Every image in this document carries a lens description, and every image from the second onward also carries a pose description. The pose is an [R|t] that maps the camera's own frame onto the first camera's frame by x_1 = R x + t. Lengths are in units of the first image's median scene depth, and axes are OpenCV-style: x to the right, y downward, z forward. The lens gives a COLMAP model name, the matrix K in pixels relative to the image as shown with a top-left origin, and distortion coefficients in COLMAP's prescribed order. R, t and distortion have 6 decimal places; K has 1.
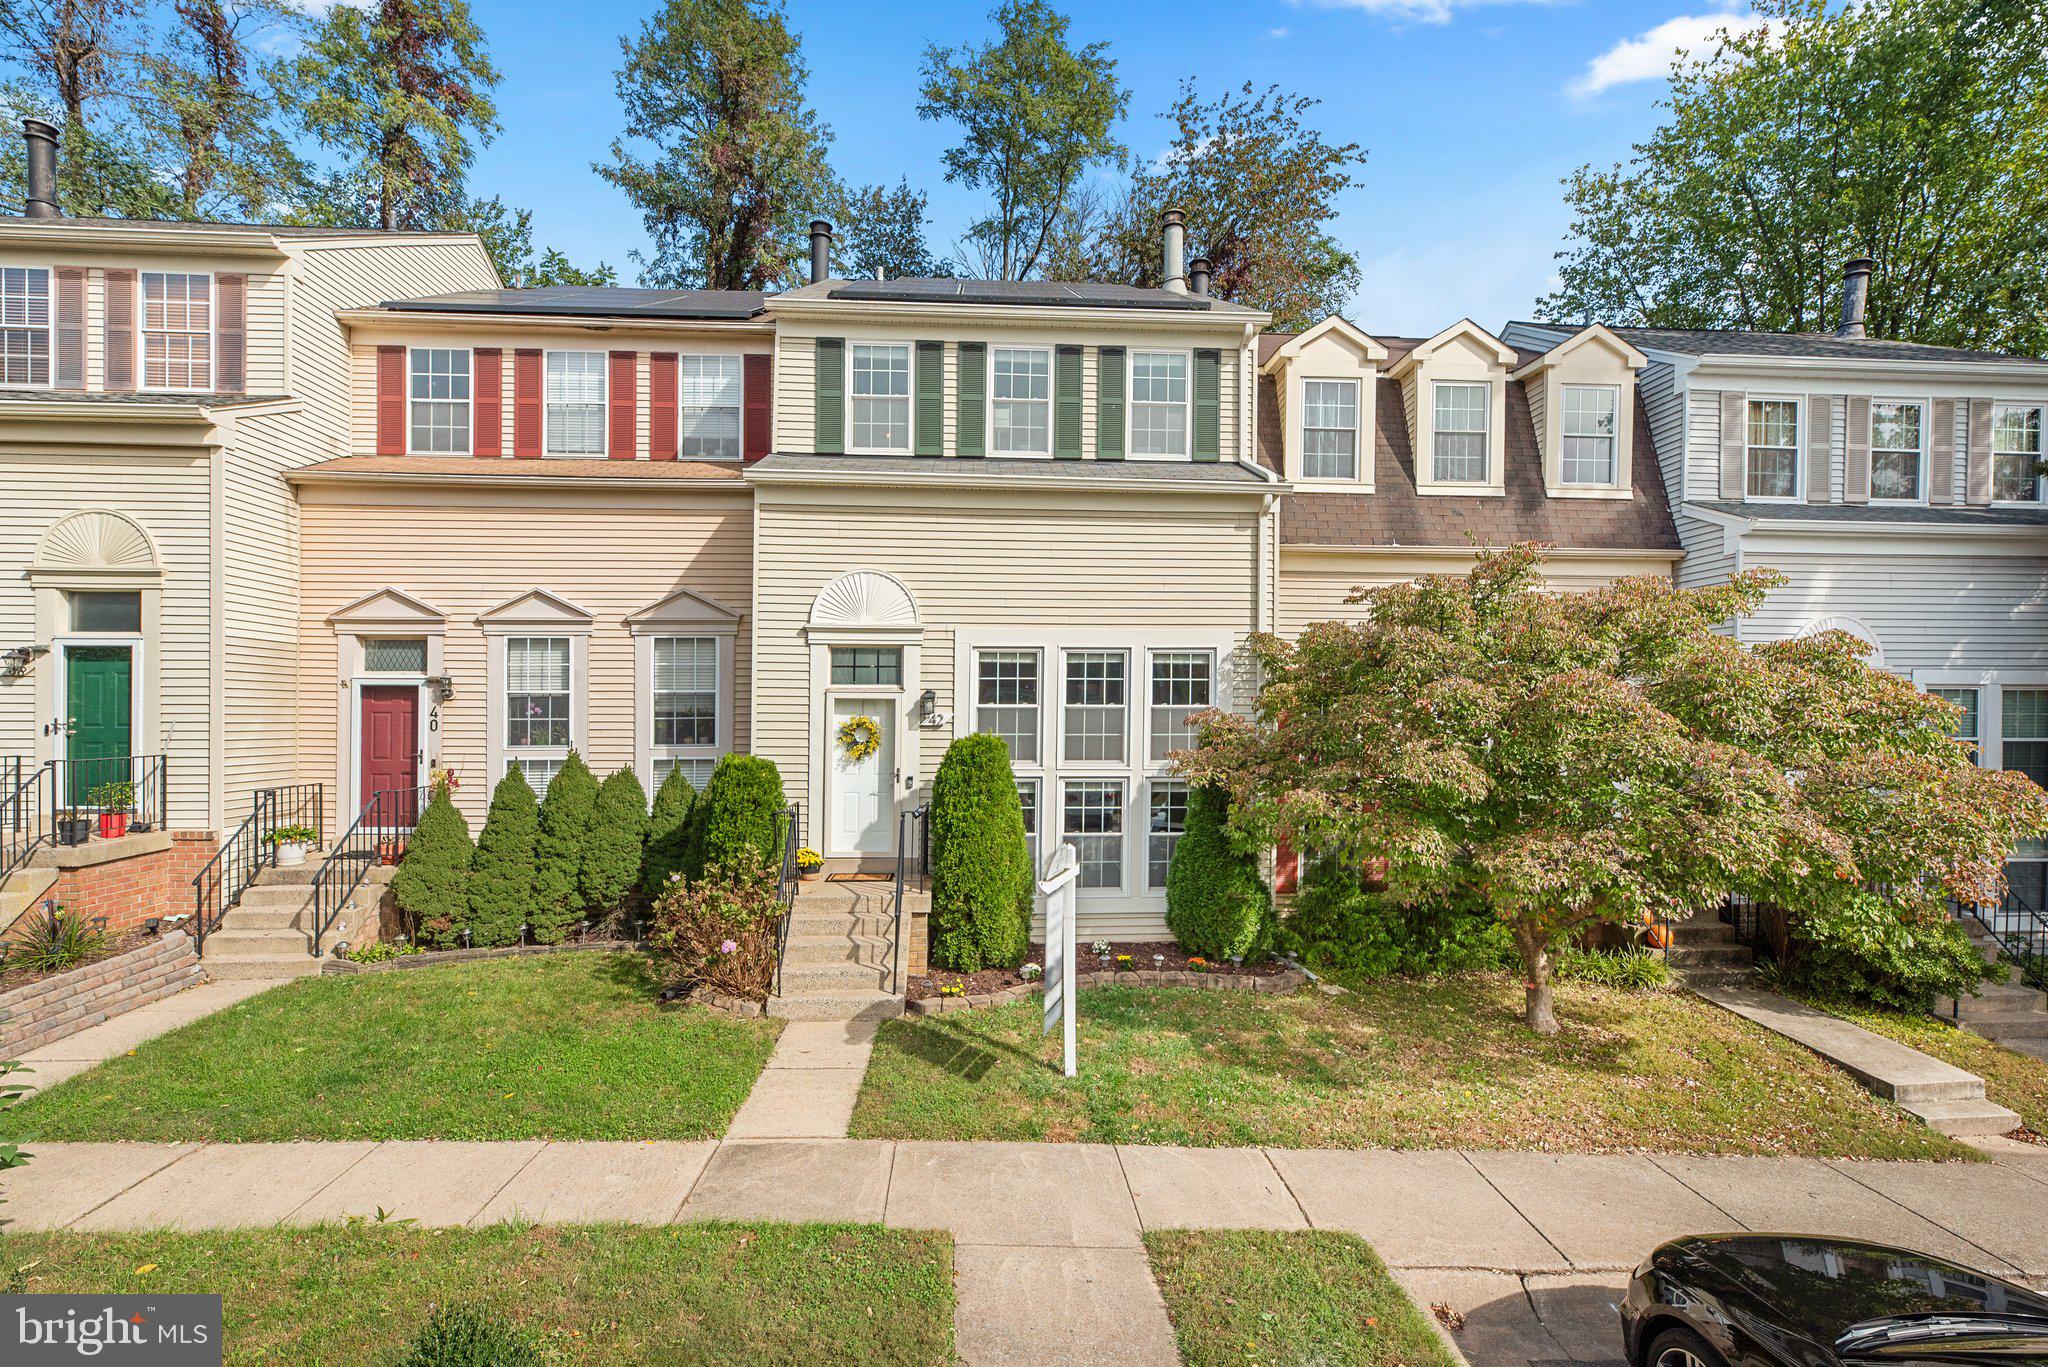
lens RADIAL K [[947.1, 0, 1075.6], [0, 947.1, 692.3], [0, 0, 1]] dist [0.003213, 0.001109]
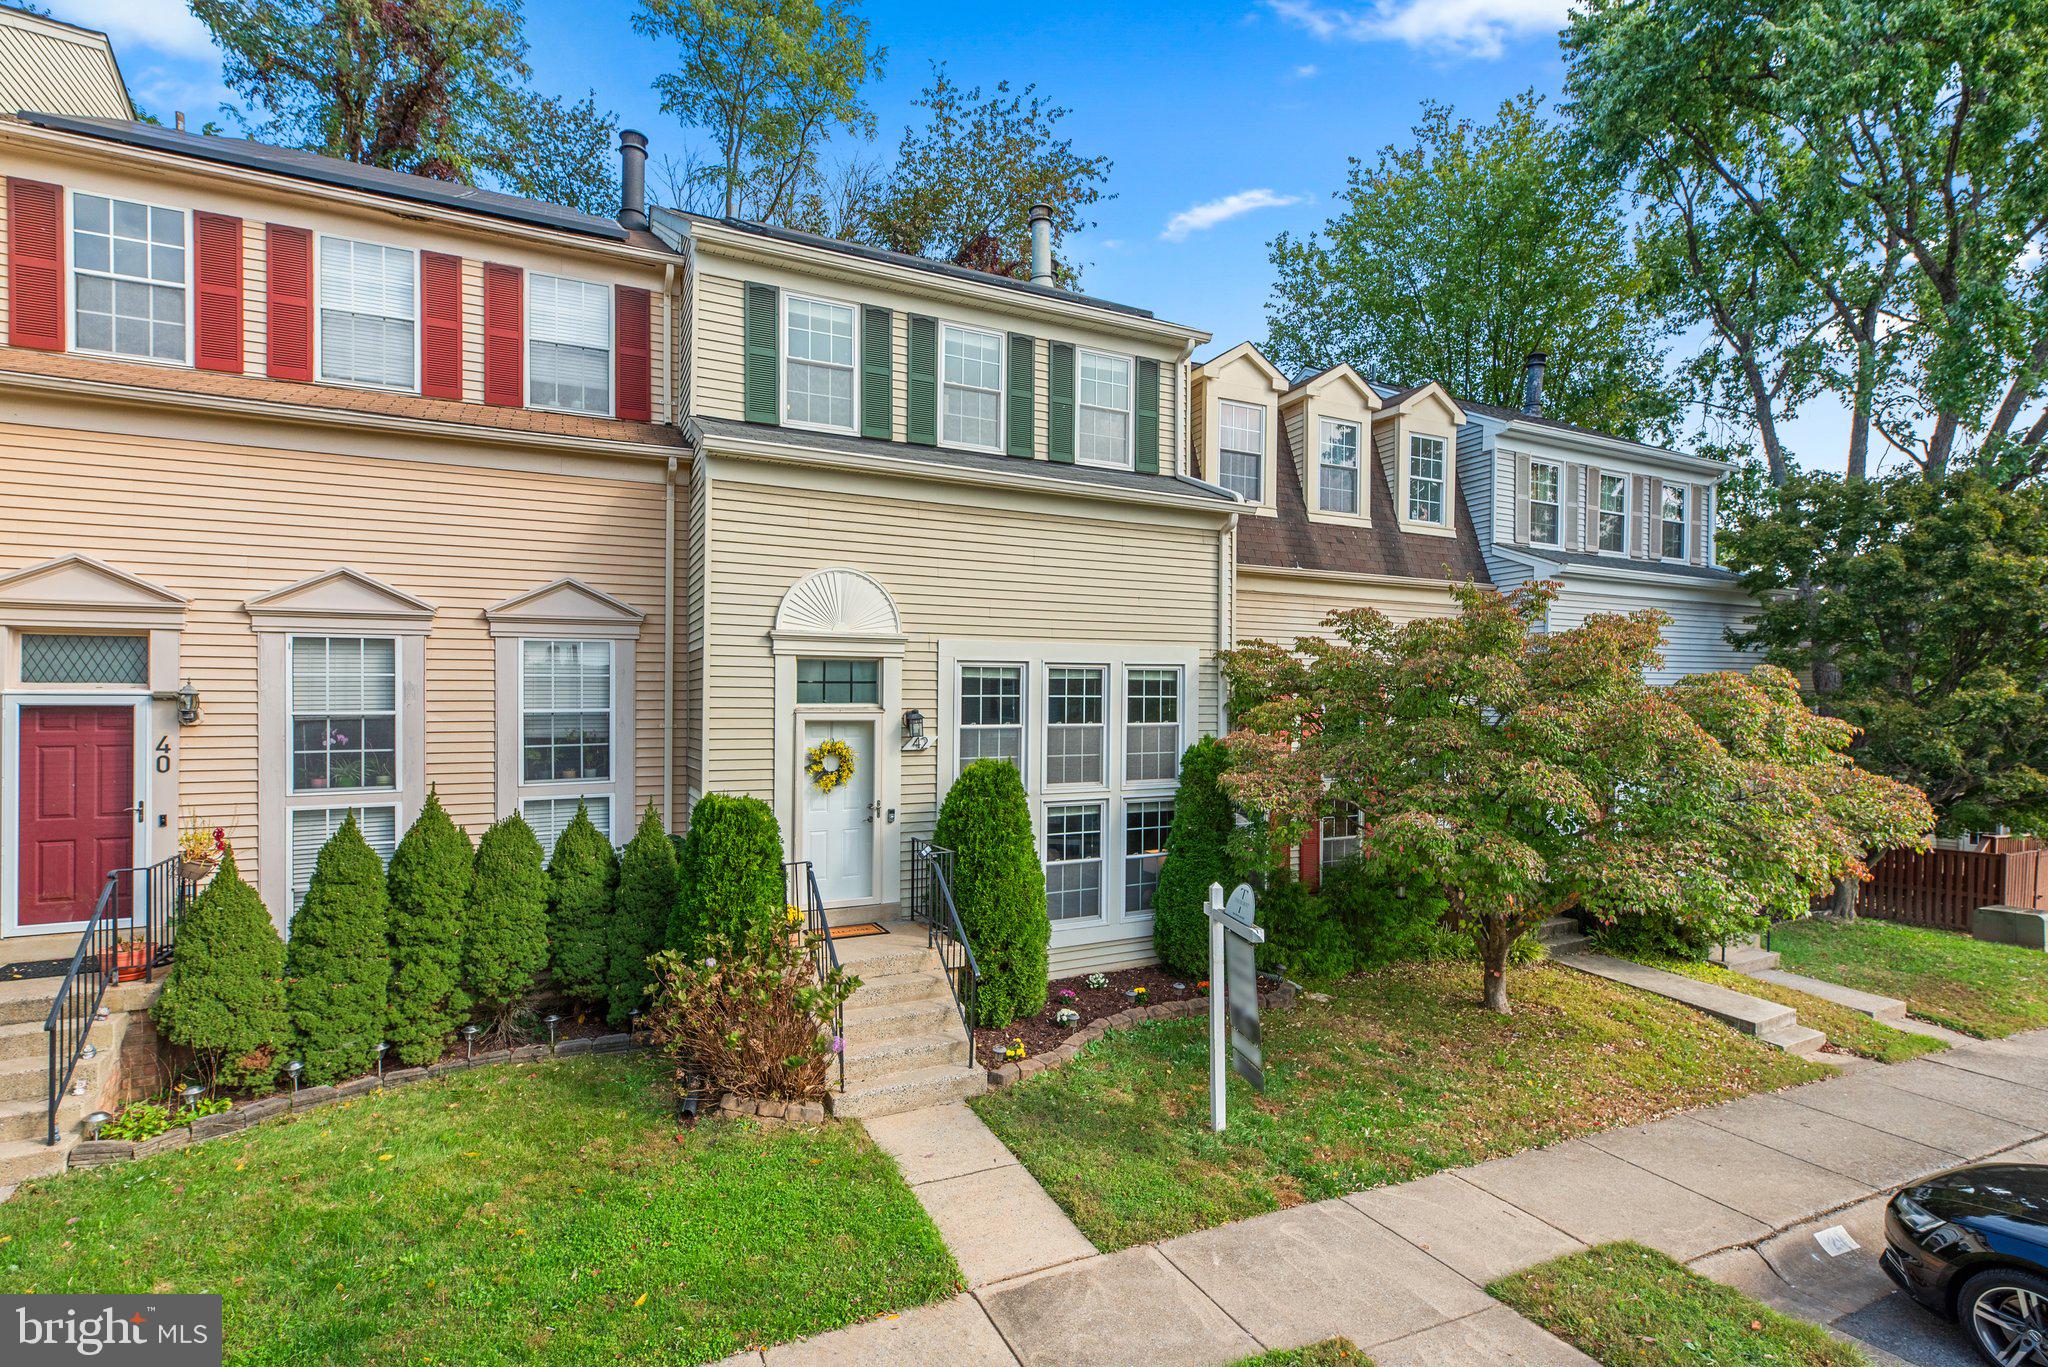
lens RADIAL K [[947.1, 0, 1018.1], [0, 947.1, 692.7], [0, 0, 1]] dist [0.003213, 0.001109]
pose [[0.923976, 0.001352, 0.382447, -0.390181], [-0.003468, 0.999982, 0.004845, -0.021671], [-0.382434, -0.005803, 0.923965, 0.152215]]
